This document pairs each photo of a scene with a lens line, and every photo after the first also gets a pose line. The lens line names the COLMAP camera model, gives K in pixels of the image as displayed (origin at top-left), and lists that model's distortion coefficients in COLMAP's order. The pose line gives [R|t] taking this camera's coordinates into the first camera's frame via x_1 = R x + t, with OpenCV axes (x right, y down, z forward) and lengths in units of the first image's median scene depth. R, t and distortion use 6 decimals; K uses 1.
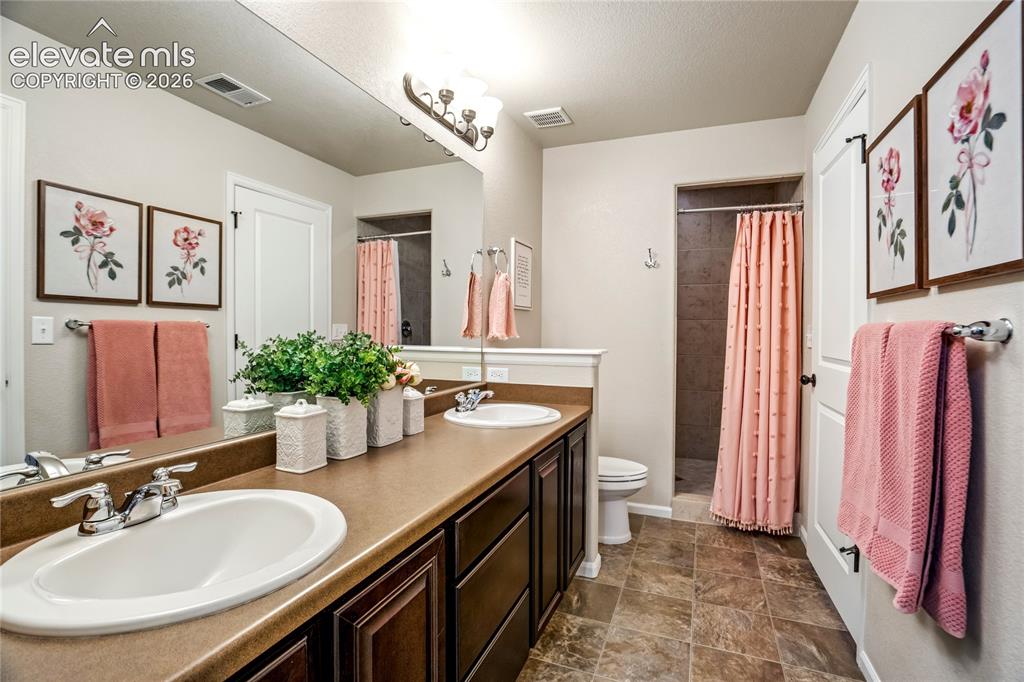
lens RADIAL K [[483.5, 0, 515.8], [0, 483.5, 338.4], [0, 0, 1]] dist [0.000160, -0.000116]
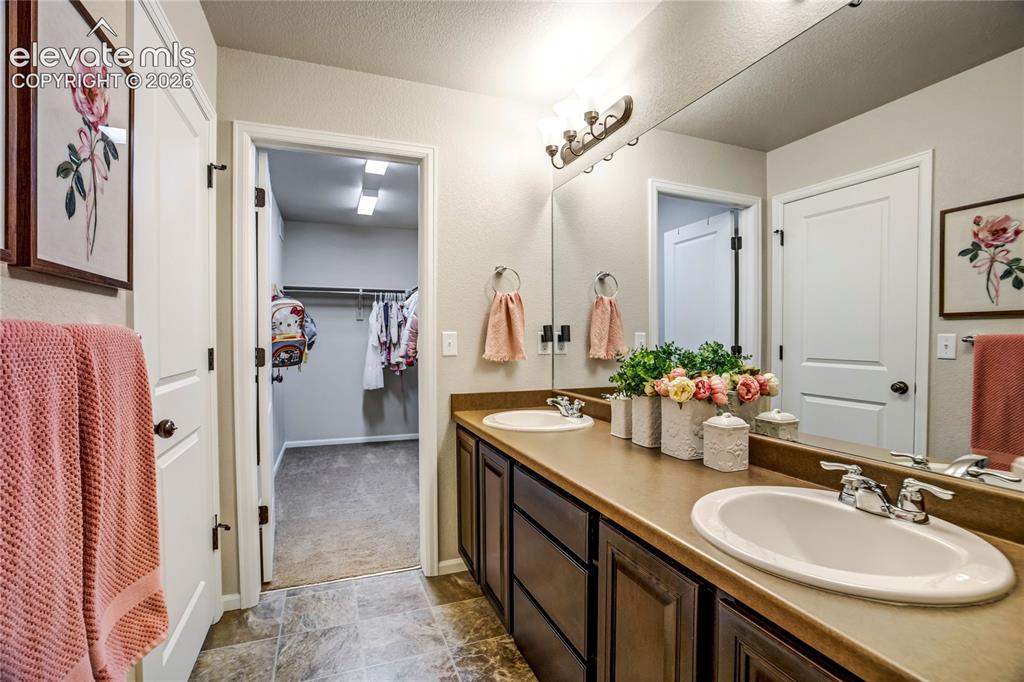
lens RADIAL K [[483.5, 0, 515.8], [0, 483.5, 338.4], [0, 0, 1]] dist [0.000160, -0.000116]
pose [[-0.733704, -0.014788, -0.679308, 0.468059], [-0.021735, 0.999762, 0.001711, -0.013561], [0.679122, 0.016021, -0.733851, 1.098751]]
